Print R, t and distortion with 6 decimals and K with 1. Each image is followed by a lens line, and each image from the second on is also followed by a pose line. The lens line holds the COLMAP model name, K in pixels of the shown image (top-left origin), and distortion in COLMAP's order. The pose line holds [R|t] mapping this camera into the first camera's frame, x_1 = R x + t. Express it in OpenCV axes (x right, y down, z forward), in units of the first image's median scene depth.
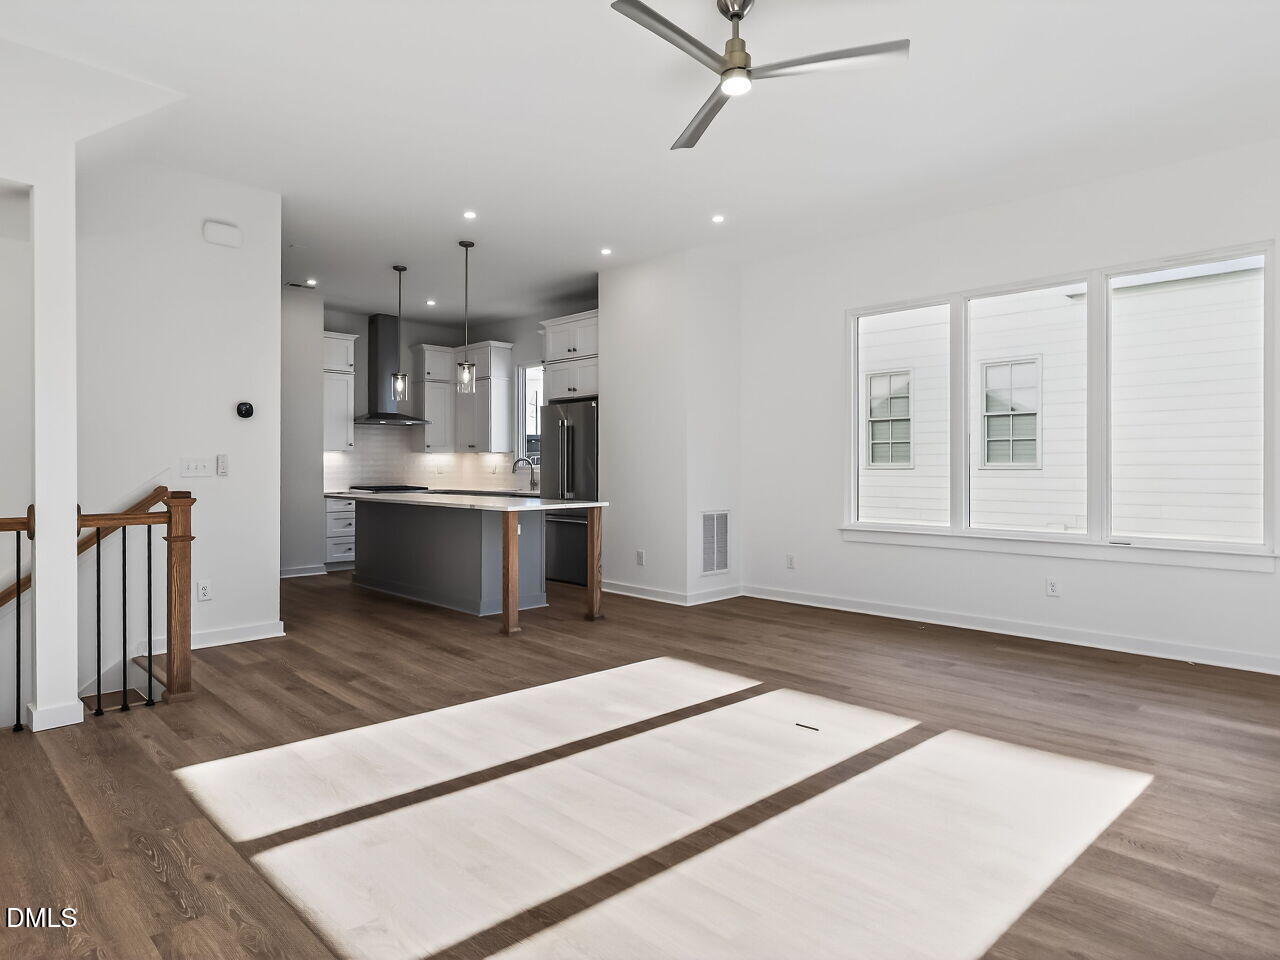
lens RADIAL K [[748.0, 0, 635.0], [0, 748.0, 479.4], [0, 0, 1]] dist [0.002304, 0.000652]
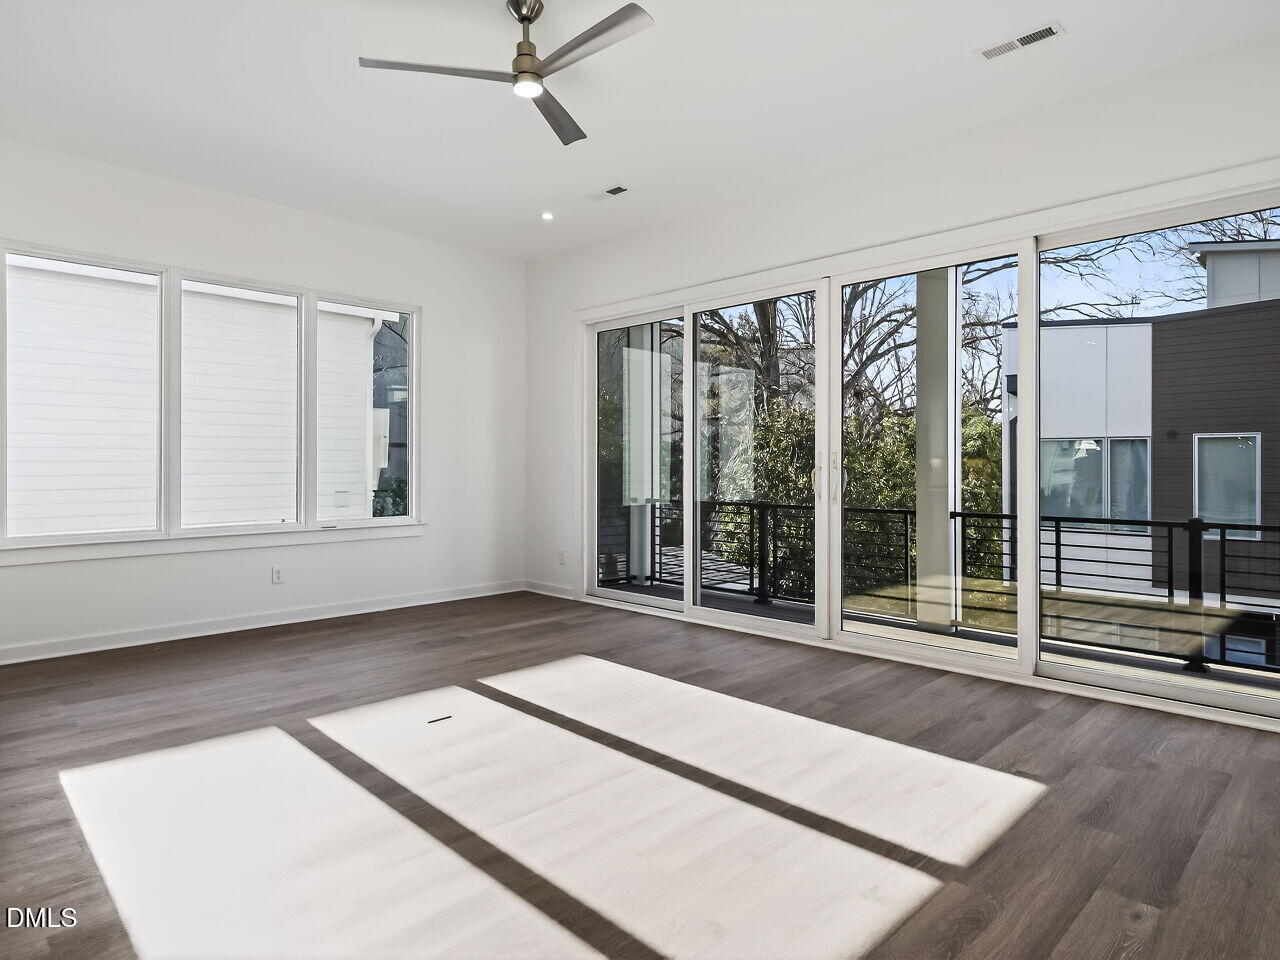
lens RADIAL K [[748.0, 0, 635.0], [0, 748.0, 479.4], [0, 0, 1]] dist [0.002304, 0.000652]
pose [[0.012144, -0.018765, 0.999750, -0.696915], [0.012219, 0.999752, 0.018617, -0.008231], [-0.999852, 0.011990, 0.012370, 0.652019]]
